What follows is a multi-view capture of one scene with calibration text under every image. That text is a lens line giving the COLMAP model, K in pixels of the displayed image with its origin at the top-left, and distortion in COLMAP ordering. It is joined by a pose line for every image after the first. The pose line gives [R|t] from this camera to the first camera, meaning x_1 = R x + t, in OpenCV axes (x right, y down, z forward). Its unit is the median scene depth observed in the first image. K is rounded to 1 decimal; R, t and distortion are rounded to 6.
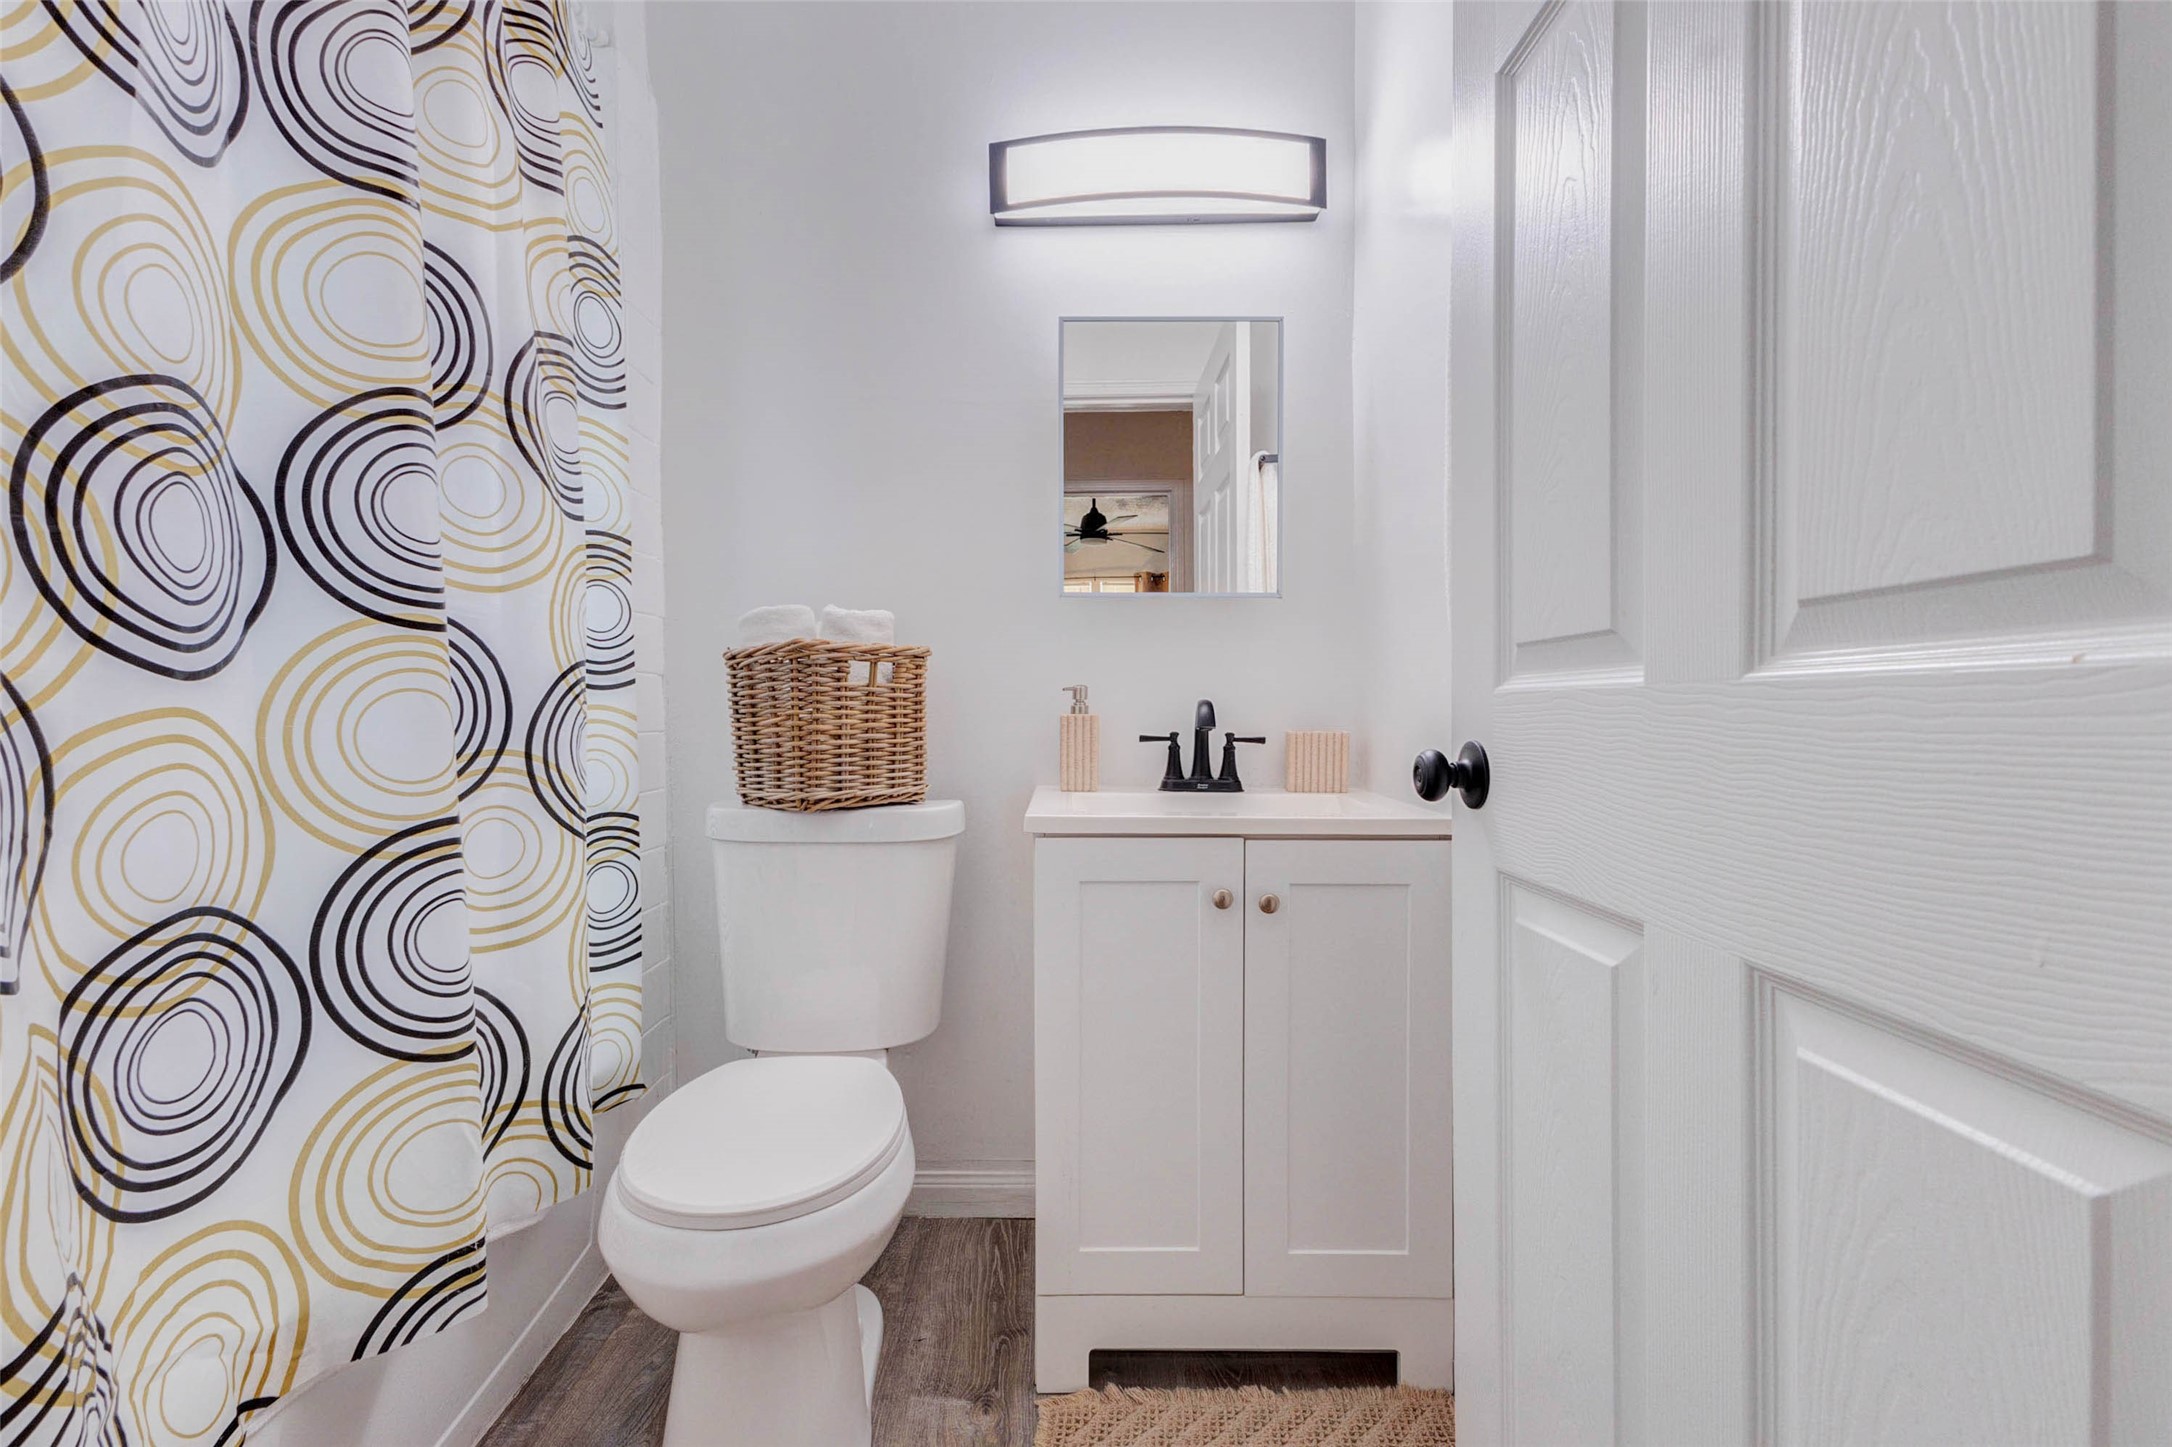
lens RADIAL K [[947.8, 0, 1092.1], [0, 947.8, 701.3], [0, 0, 1]] dist [0.018424, -0.006670]
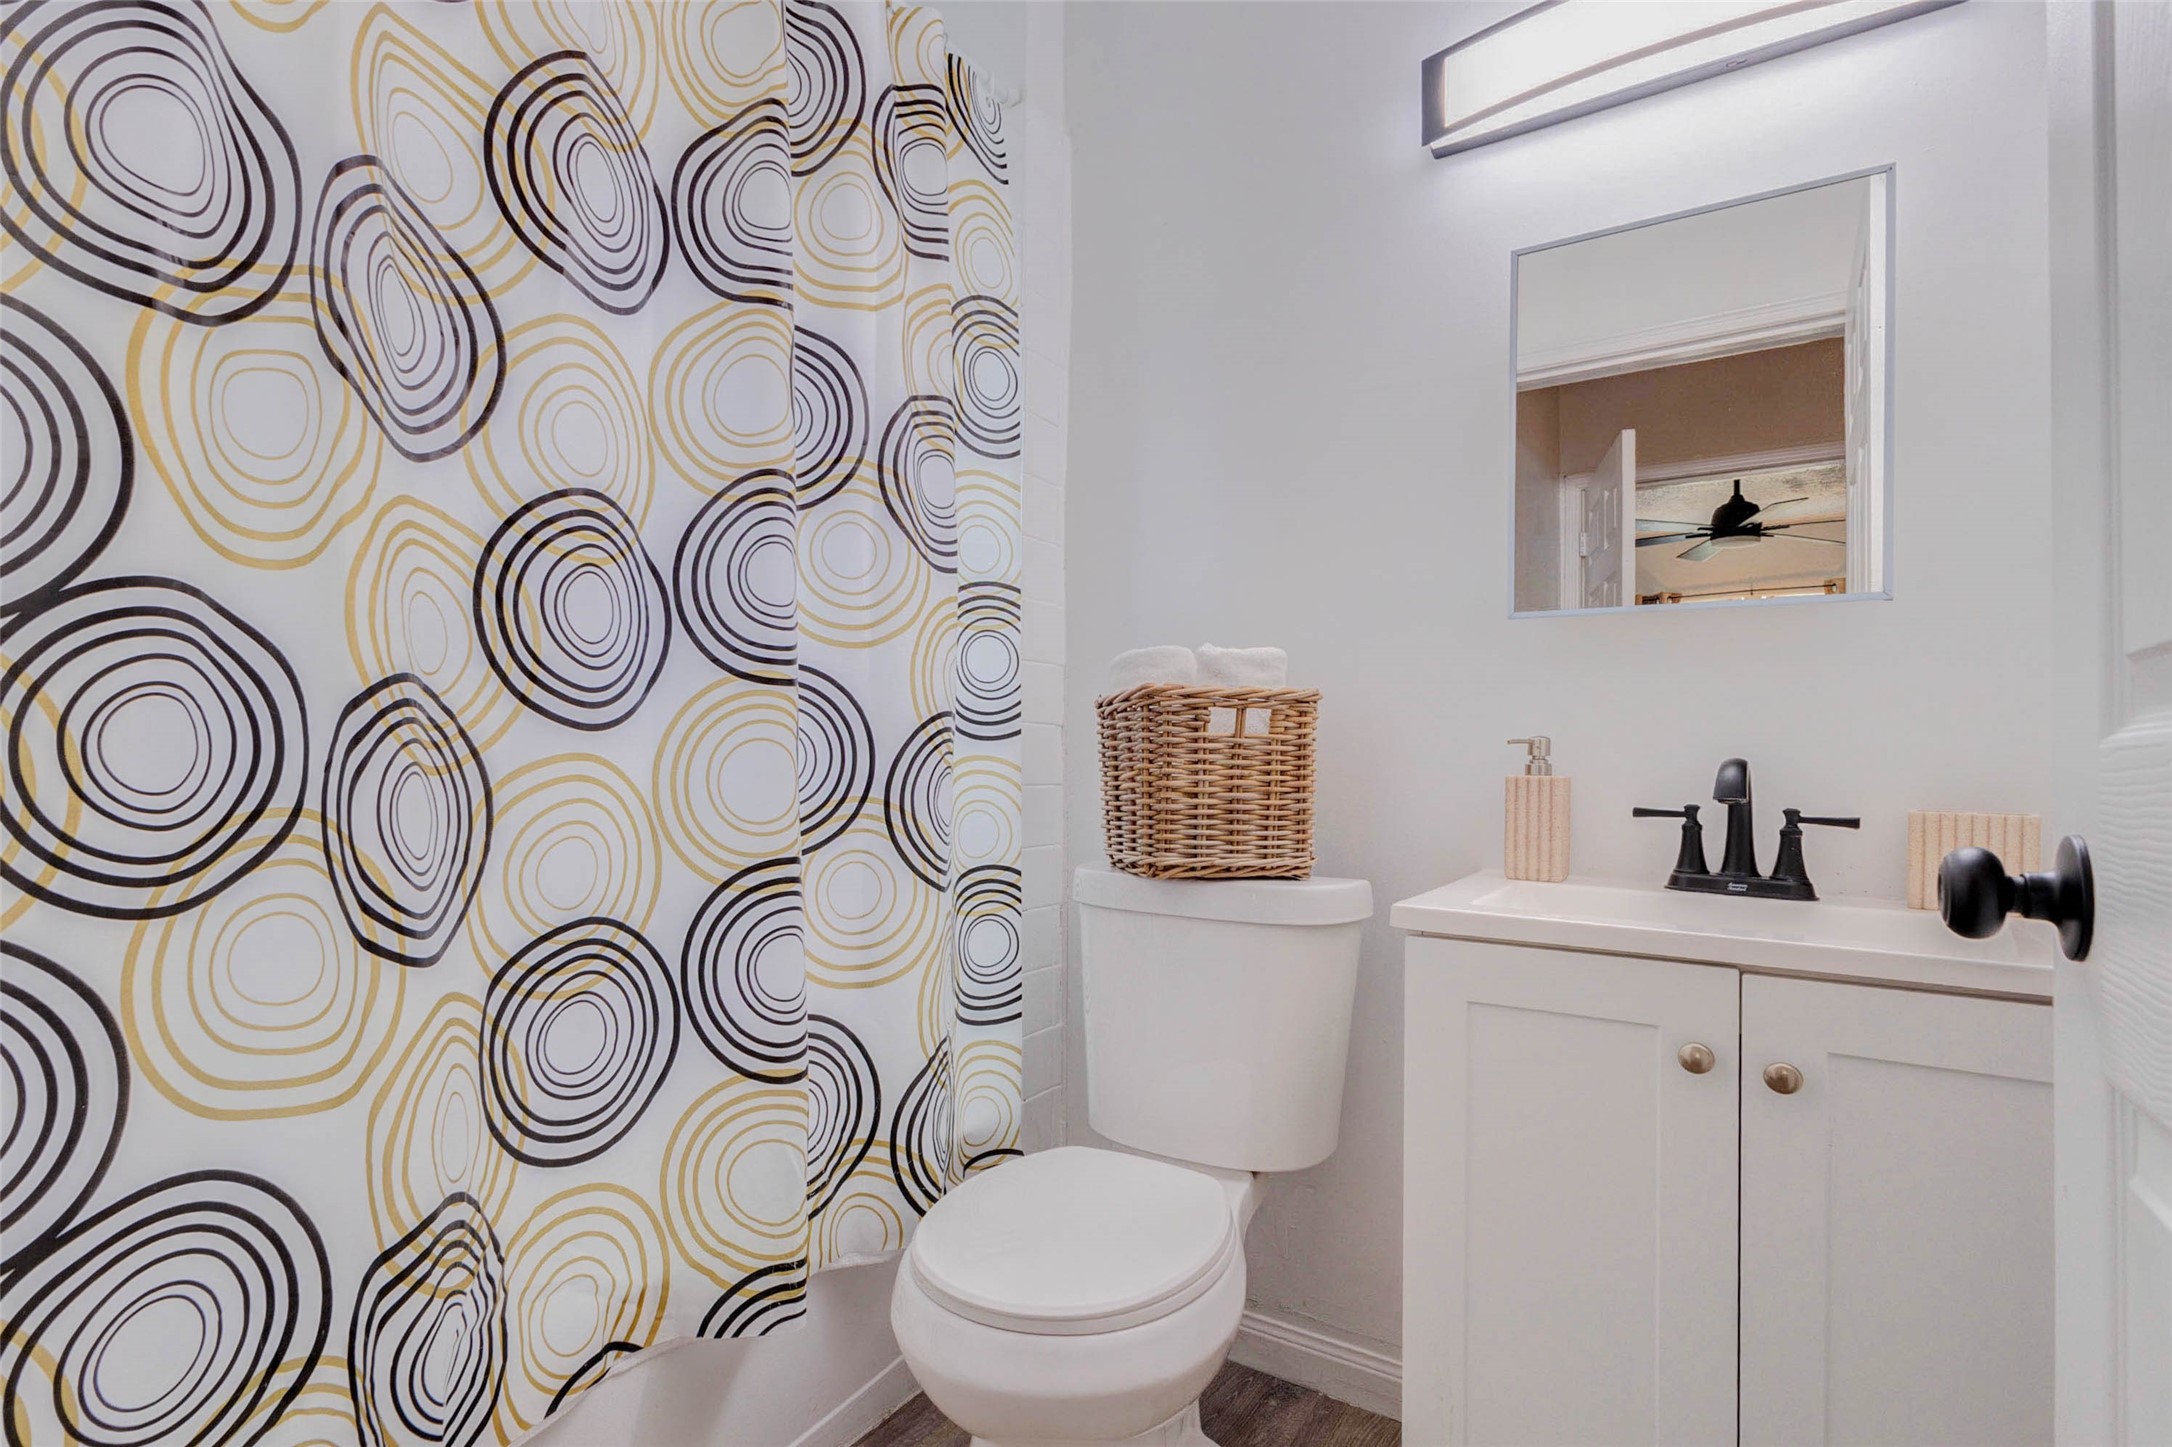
lens RADIAL K [[1095.2, 0, 1085.7], [0, 1095.2, 721.2], [0, 0, 1]] dist [0.002542, 0.000409]
pose [[0.820960, -0.008135, -0.570928, 0.268067], [-0.010400, 0.999520, -0.029198, 0.000030], [0.570891, 0.029908, 0.820481, 0.145597]]
